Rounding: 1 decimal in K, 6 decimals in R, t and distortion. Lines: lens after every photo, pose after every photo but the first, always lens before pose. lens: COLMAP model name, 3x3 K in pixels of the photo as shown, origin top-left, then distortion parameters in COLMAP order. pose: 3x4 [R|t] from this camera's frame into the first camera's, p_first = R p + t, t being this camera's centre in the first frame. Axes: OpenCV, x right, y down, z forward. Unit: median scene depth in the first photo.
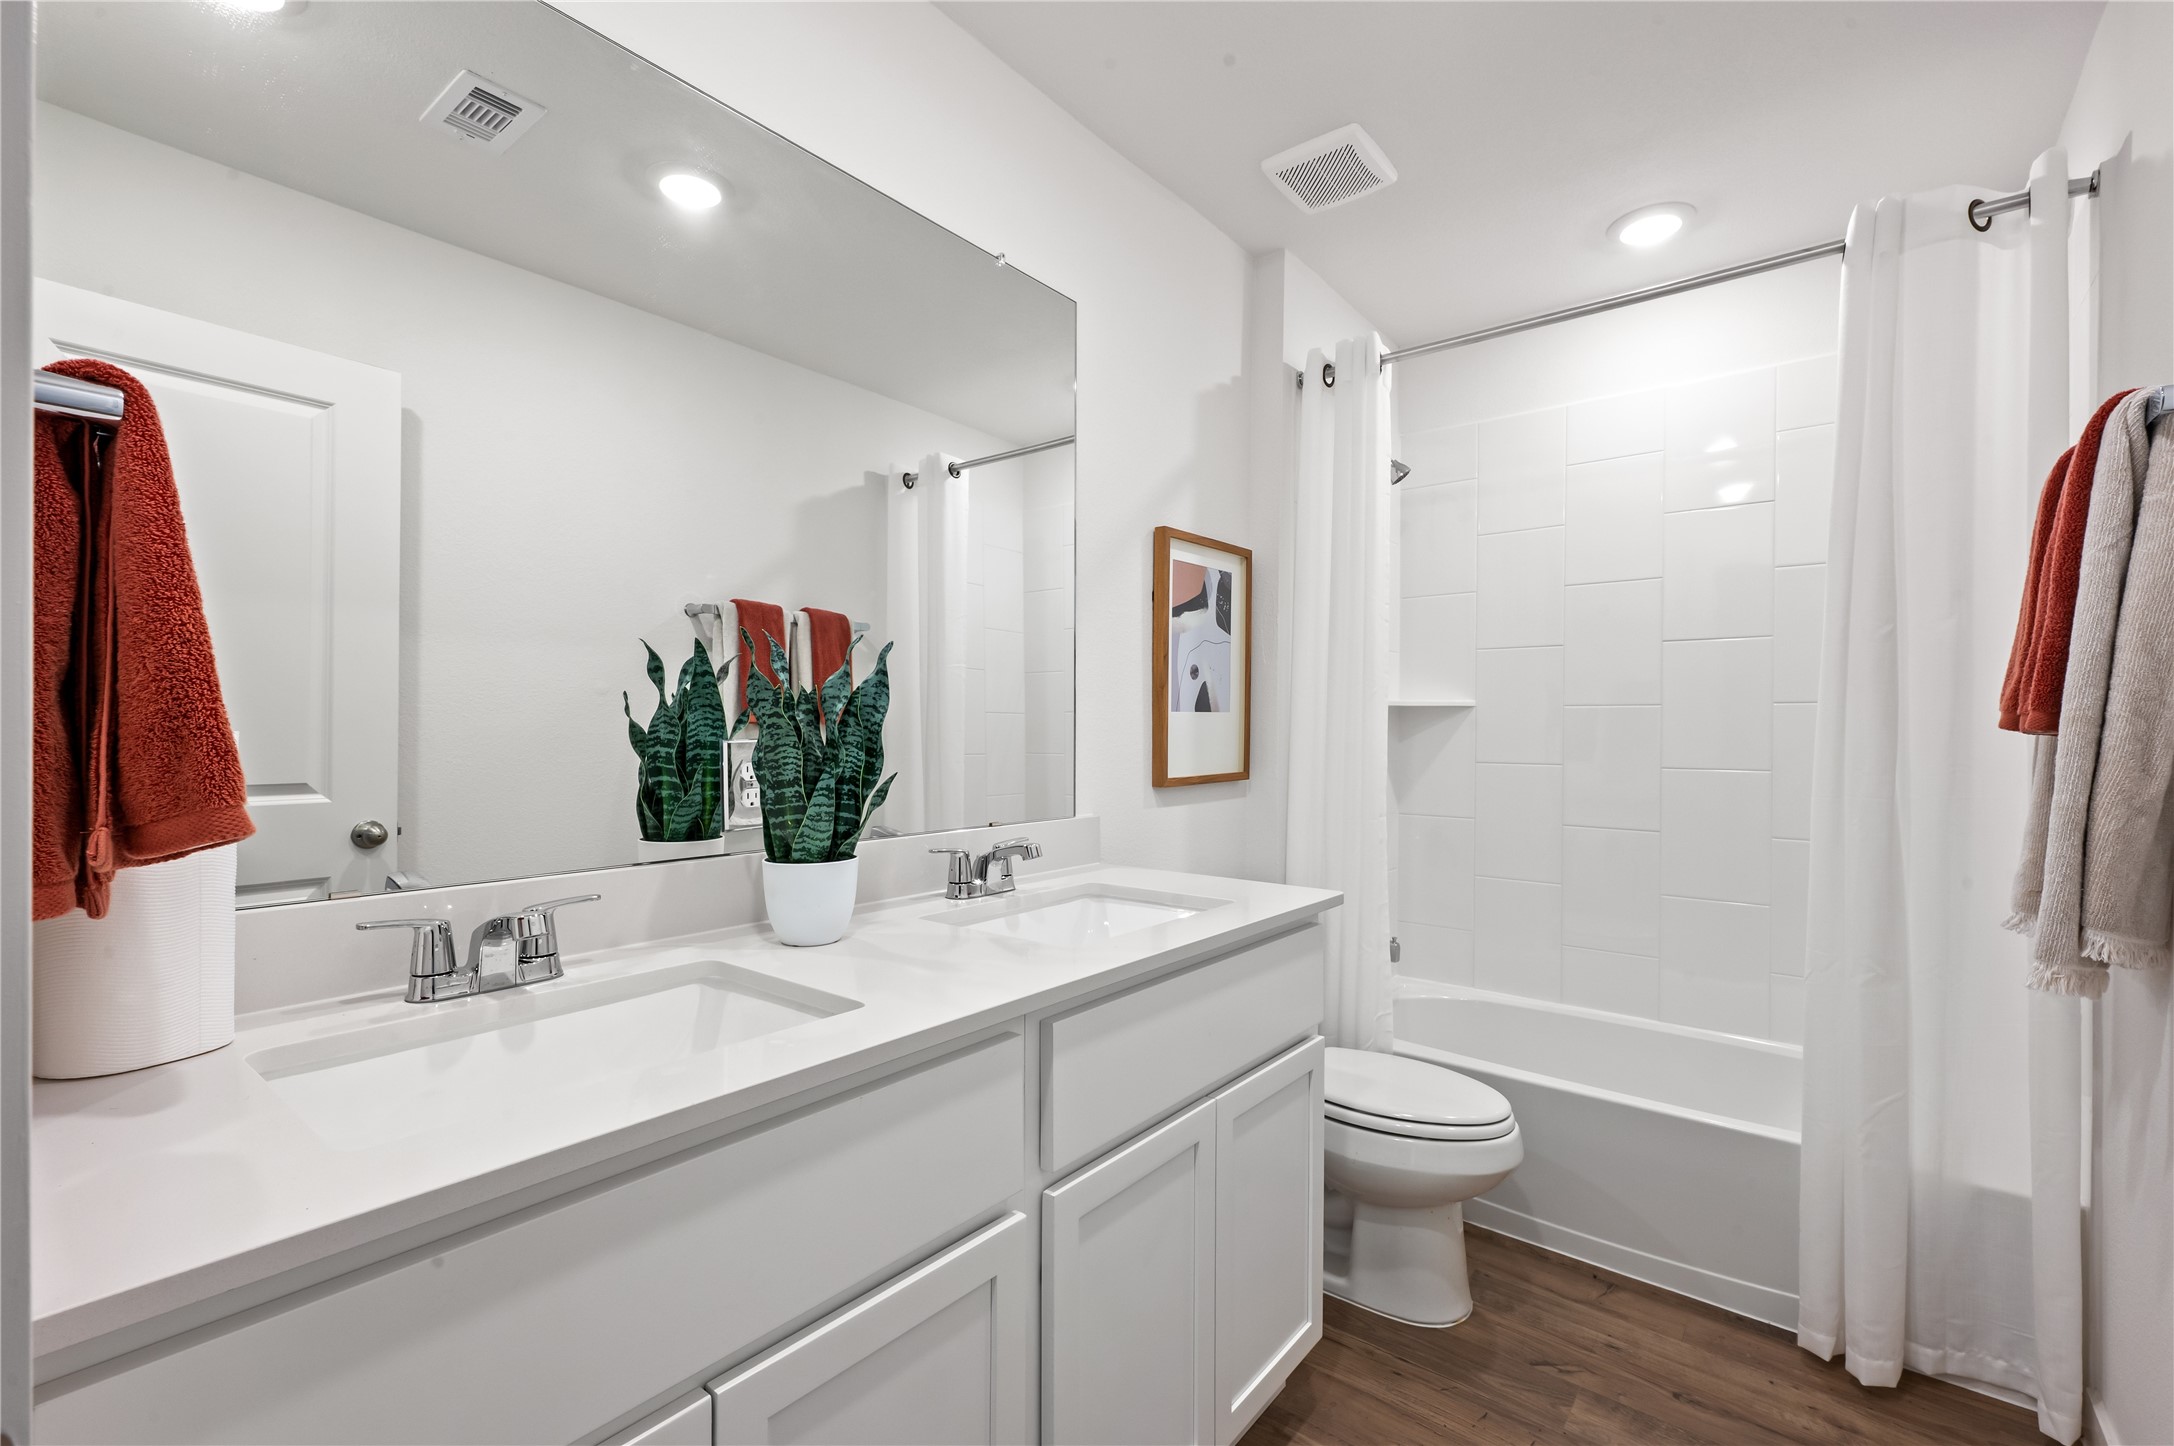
lens RADIAL K [[957.9, 0, 1069.2], [0, 957.9, 722.2], [0, 0, 1]] dist [0.002492, 0.000747]
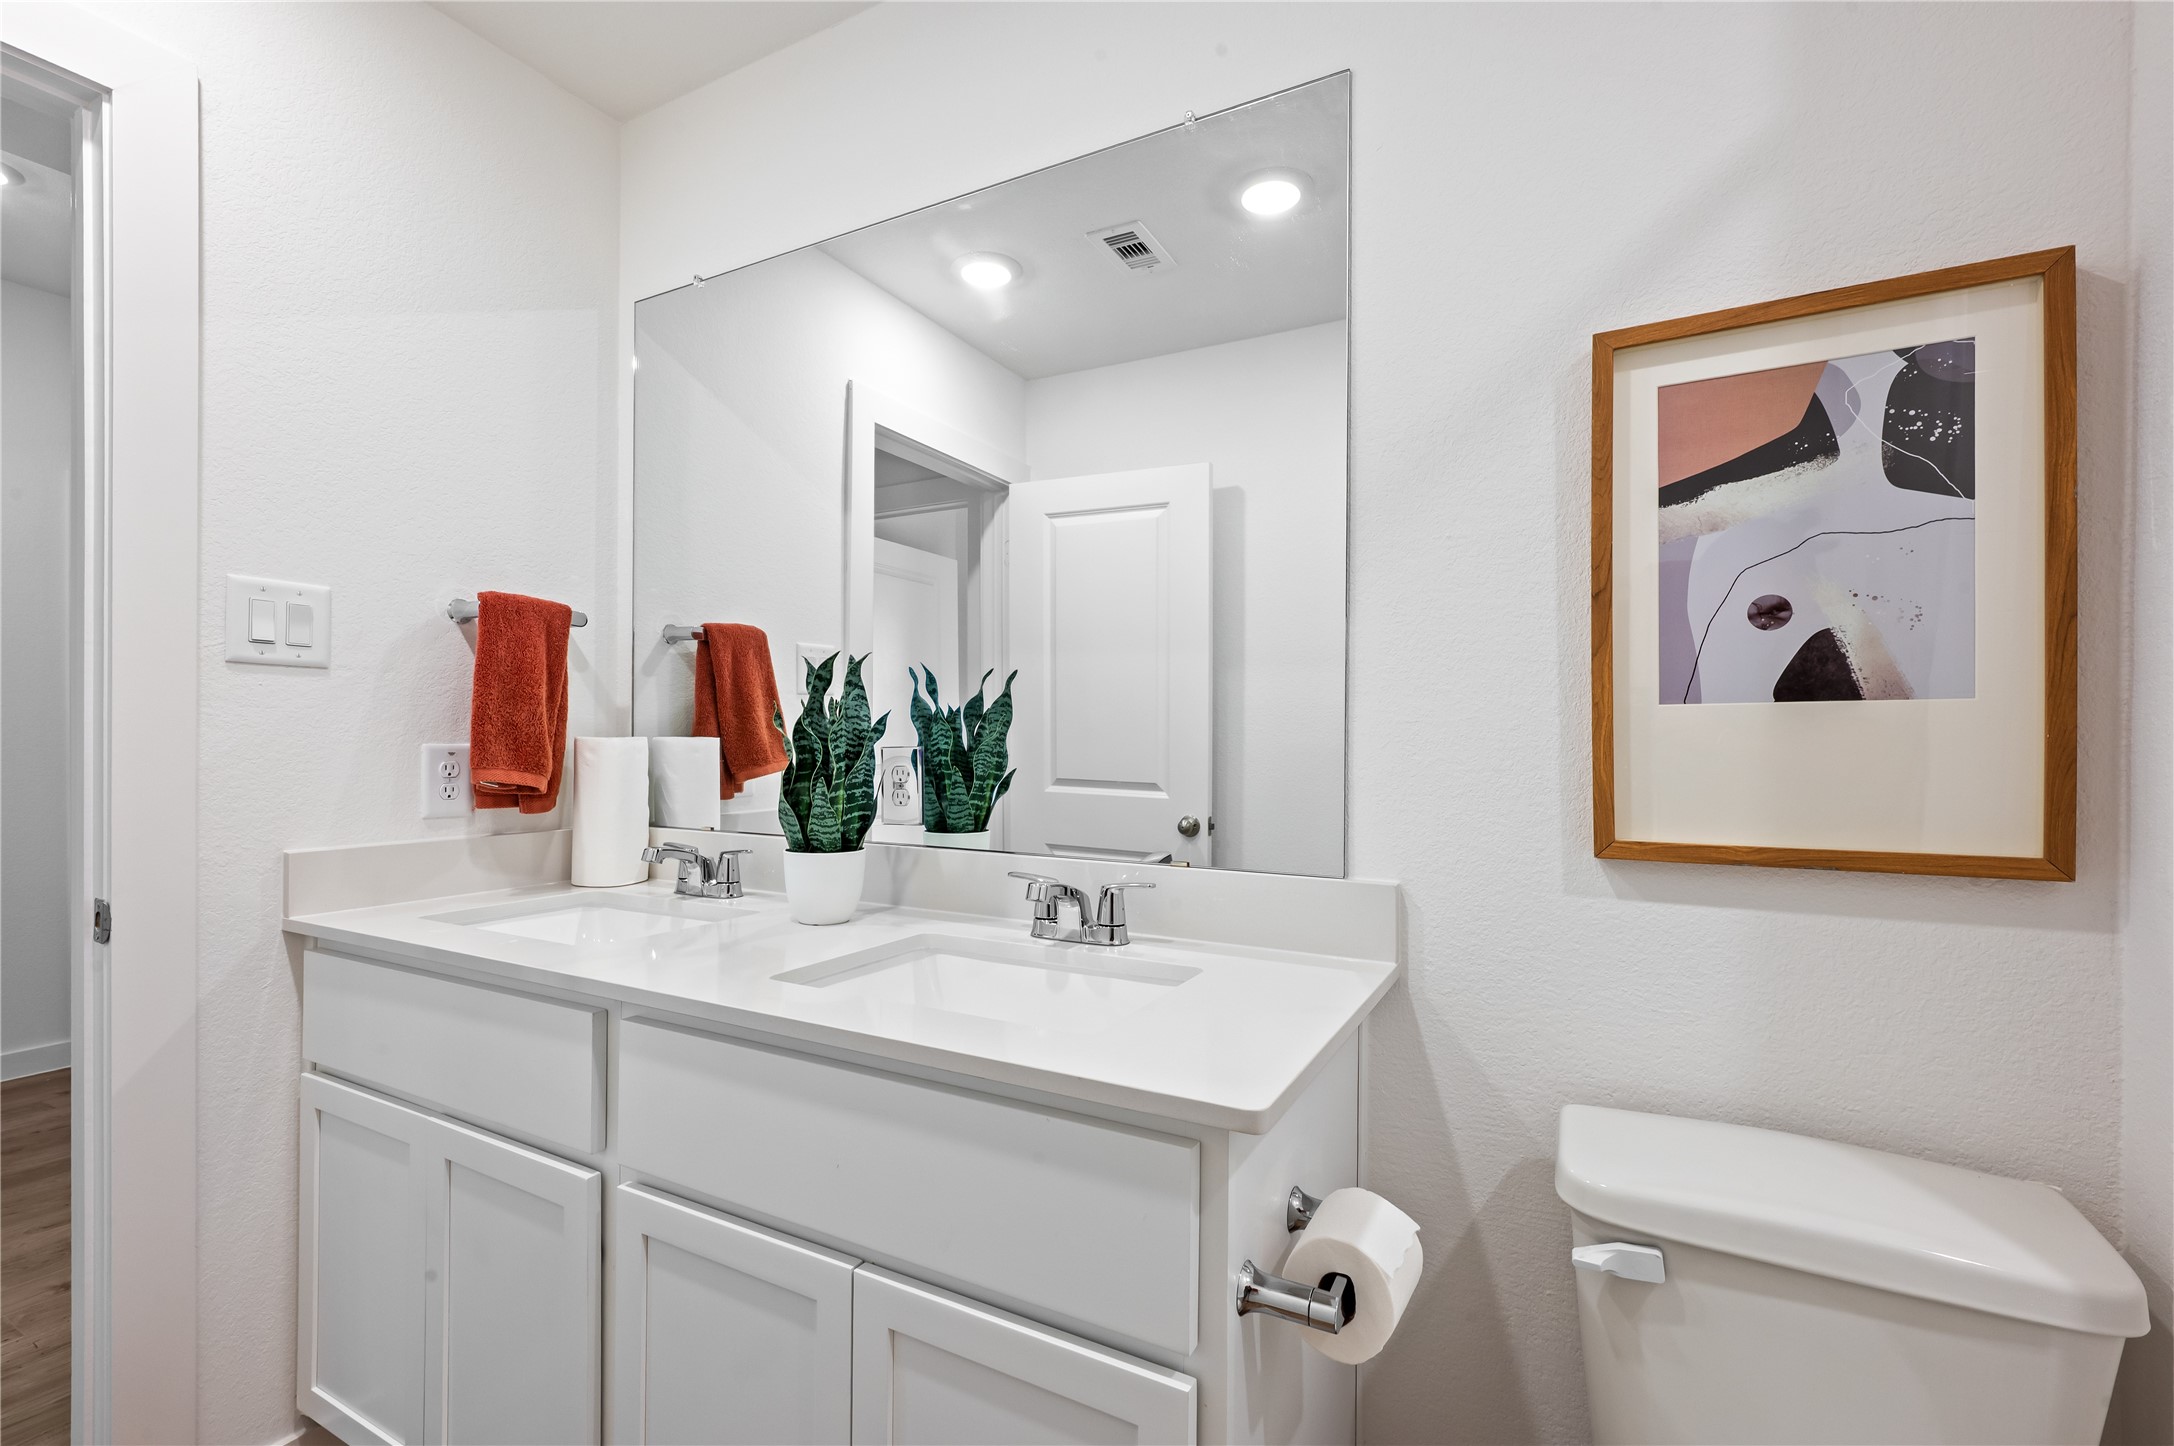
lens RADIAL K [[957.9, 0, 1071.5], [0, 957.9, 735.8], [0, 0, 1]] dist [0.002492, 0.000747]
pose [[0.176538, -0.010256, -0.984240, 0.531614], [-0.001188, 0.999943, -0.010632, 0.010296], [0.984293, 0.003046, 0.176516, 0.632416]]
